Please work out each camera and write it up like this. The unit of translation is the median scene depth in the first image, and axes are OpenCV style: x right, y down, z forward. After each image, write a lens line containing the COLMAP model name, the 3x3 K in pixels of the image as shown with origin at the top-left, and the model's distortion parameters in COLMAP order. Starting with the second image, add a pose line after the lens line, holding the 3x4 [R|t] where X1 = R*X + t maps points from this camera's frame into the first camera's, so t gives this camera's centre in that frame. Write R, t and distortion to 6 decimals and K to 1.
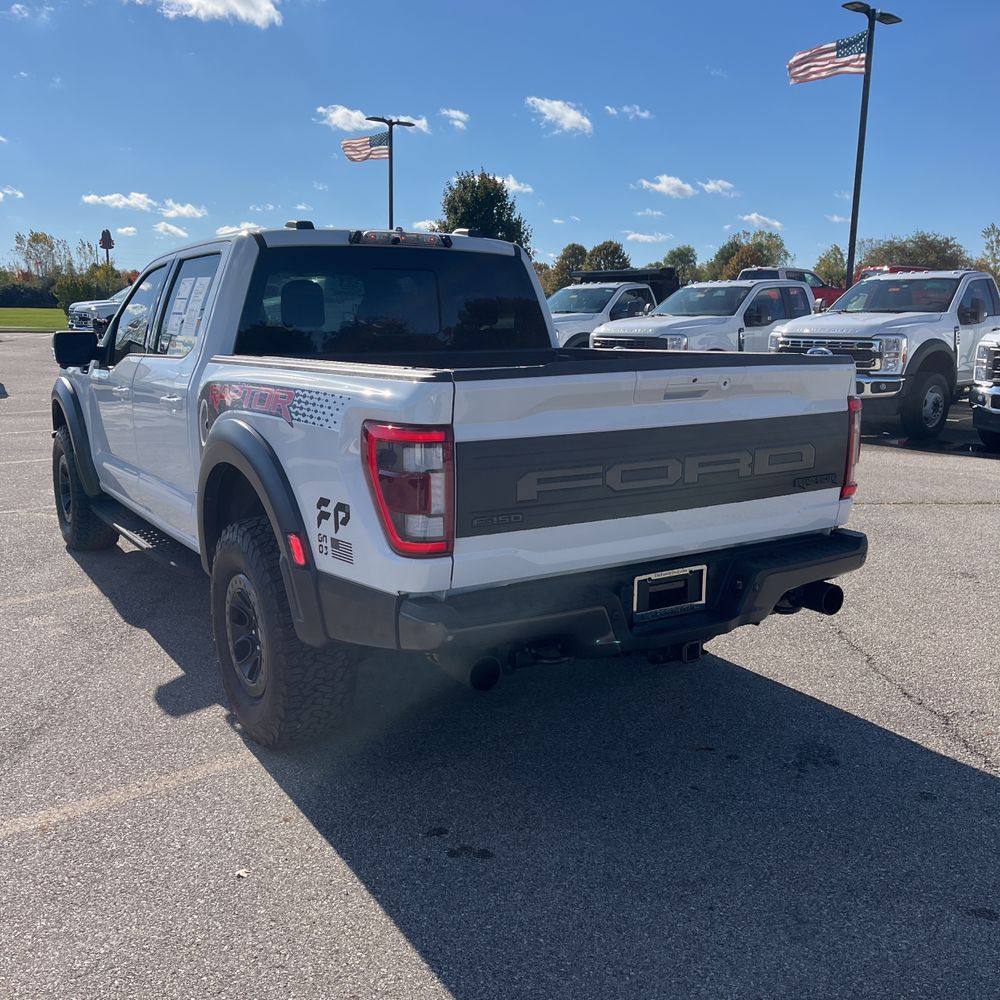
lens RADIAL K [[1008.8, 0, 488.0], [0, 1008.8, 511.3], [0, 0, 1]] dist [0.025039, 0.012699]
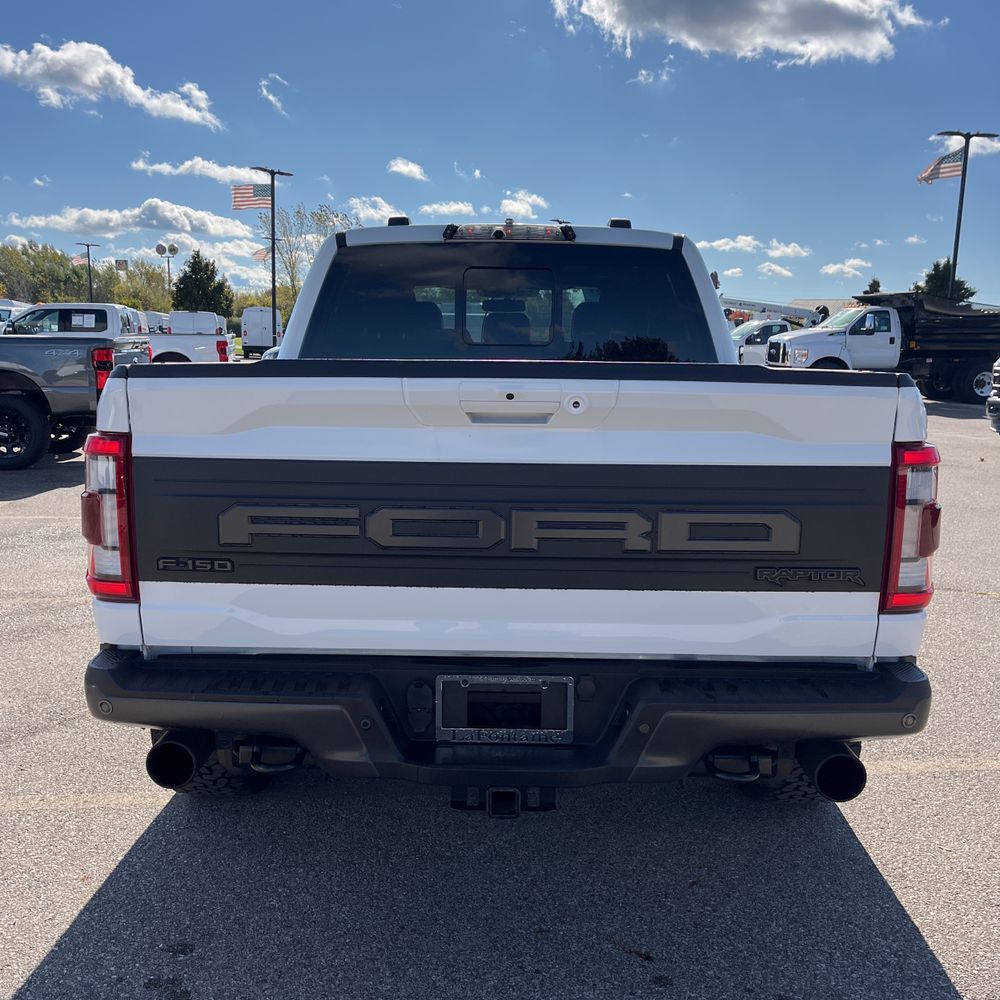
lens RADIAL K [[1008.8, 0, 488.0], [0, 1008.8, 511.3], [0, 0, 1]] dist [0.025039, 0.012699]
pose [[0.843262, 0.097198, -0.528641, 0.474417], [-0.116592, 0.993174, -0.003373, -0.043375], [0.524705, 0.064480, 0.848839, 0.373729]]
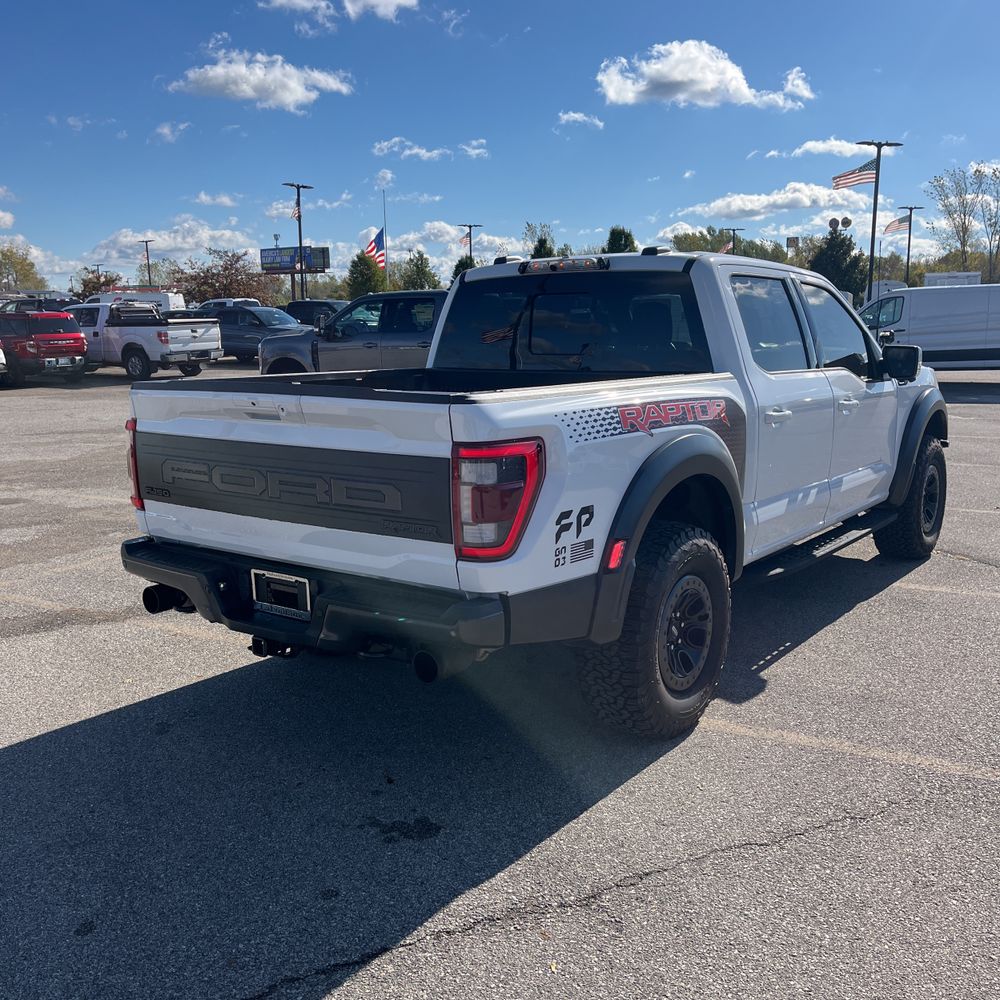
lens RADIAL K [[1000.3, 0, 505.3], [0, 1000.3, 497.6], [0, 0, 1]] dist [0.054201, -0.059545]
pose [[0.379704, 0.153642, -0.912260, 1.160939], [-0.163200, 0.981771, 0.097421, -0.157074], [0.910599, 0.111889, 0.397857, 0.708278]]
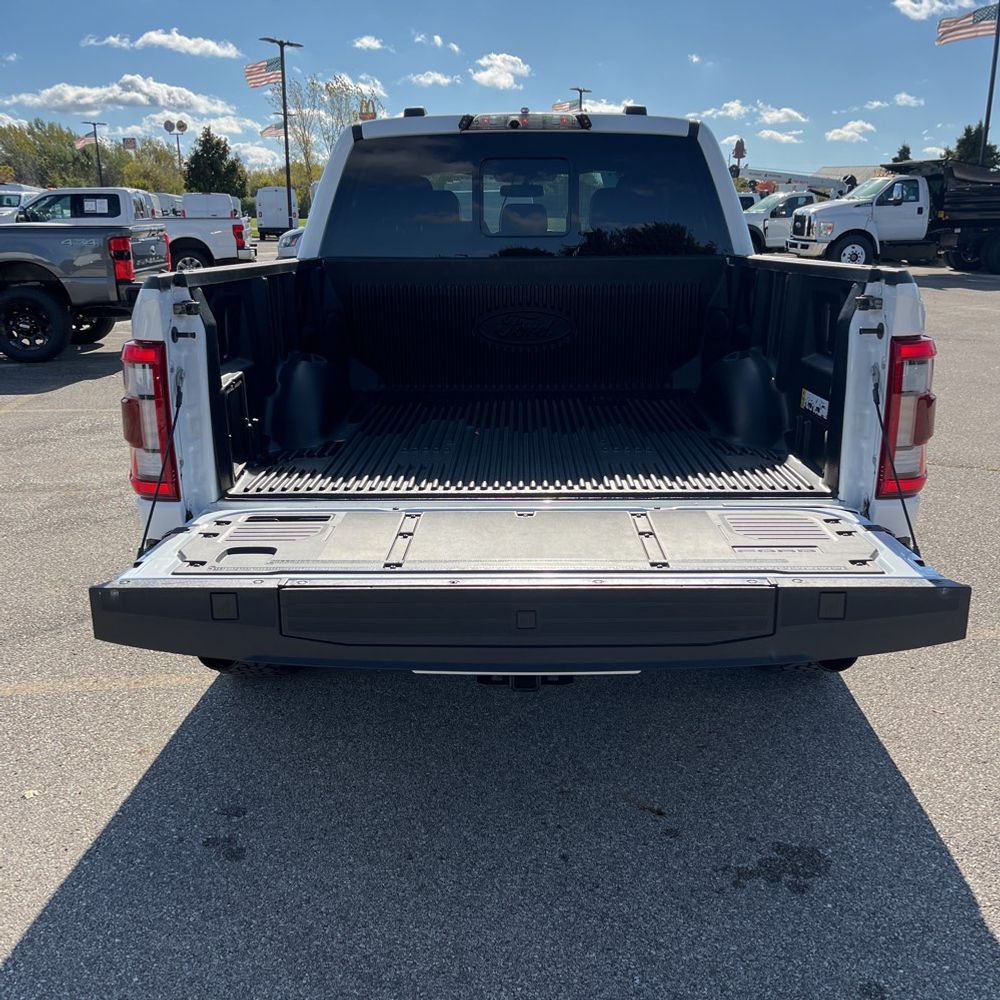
lens RADIAL K [[1005.3, 0, 509.6], [0, 1005.3, 495.6], [0, 0, 1]] dist [0.038155, -0.009182]
pose [[0.843967, 0.136063, -0.518851, 0.495098], [-0.099213, 0.990200, 0.098288, -0.054410], [0.527140, -0.031475, 0.849195, 0.344570]]
